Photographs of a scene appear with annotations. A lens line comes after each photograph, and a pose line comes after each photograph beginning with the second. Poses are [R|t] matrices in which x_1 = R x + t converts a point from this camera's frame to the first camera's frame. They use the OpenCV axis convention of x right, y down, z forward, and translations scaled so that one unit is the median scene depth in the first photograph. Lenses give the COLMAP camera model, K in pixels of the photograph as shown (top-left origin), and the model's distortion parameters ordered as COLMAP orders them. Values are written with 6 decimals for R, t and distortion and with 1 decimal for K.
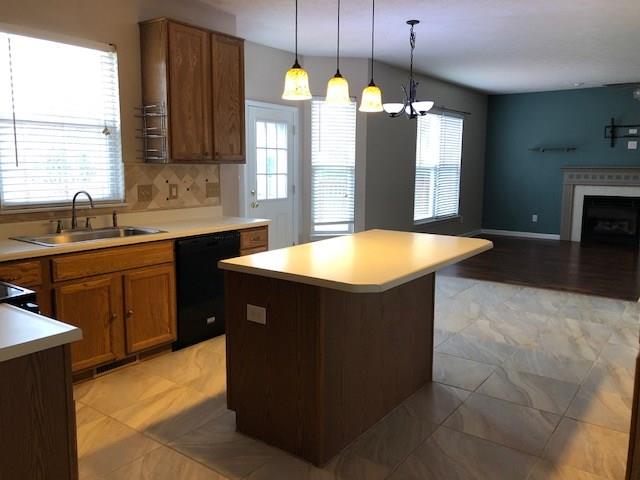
lens RADIAL K [[523.8, 0, 320.0], [0, 523.8, 235.6], [0, 0, 1]] dist [0.013480, -0.006913]
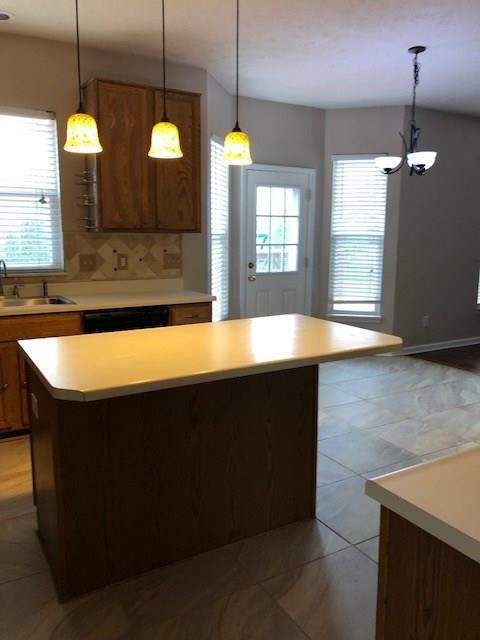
lens RADIAL K [[523.8, 0, 240.0], [0, 523.8, 320.0], [0, 0, 1]] dist [0.013480, -0.006913]
pose [[0.917933, 0.063403, -0.391636, 0.311572], [-0.053453, 0.997911, 0.036269, -0.024498], [0.393118, -0.012358, 0.919405, 0.204239]]
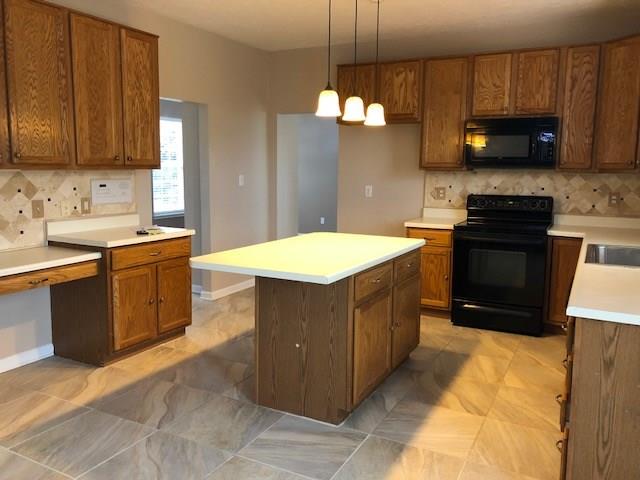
lens RADIAL K [[523.8, 0, 320.0], [0, 523.8, 235.6], [0, 0, 1]] dist [0.013480, -0.006913]
pose [[-0.988524, 0.004376, -0.151001, 0.188731], [-0.035362, 0.965104, 0.259470, -0.200915], [0.146867, 0.261832, -0.953873, 1.440653]]
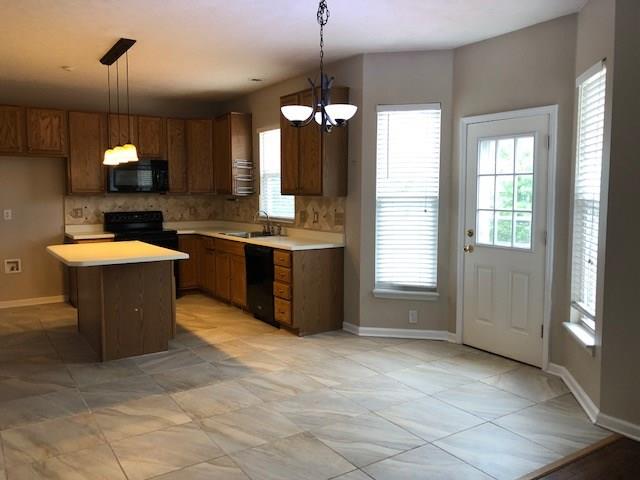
lens RADIAL K [[523.8, 0, 320.0], [0, 523.8, 235.6], [0, 0, 1]] dist [0.013480, -0.006913]
pose [[-0.344488, 0.075790, -0.935726, 0.969878], [-0.125705, 0.984036, 0.125981, -0.210738], [0.930337, 0.161024, -0.329461, 1.489102]]
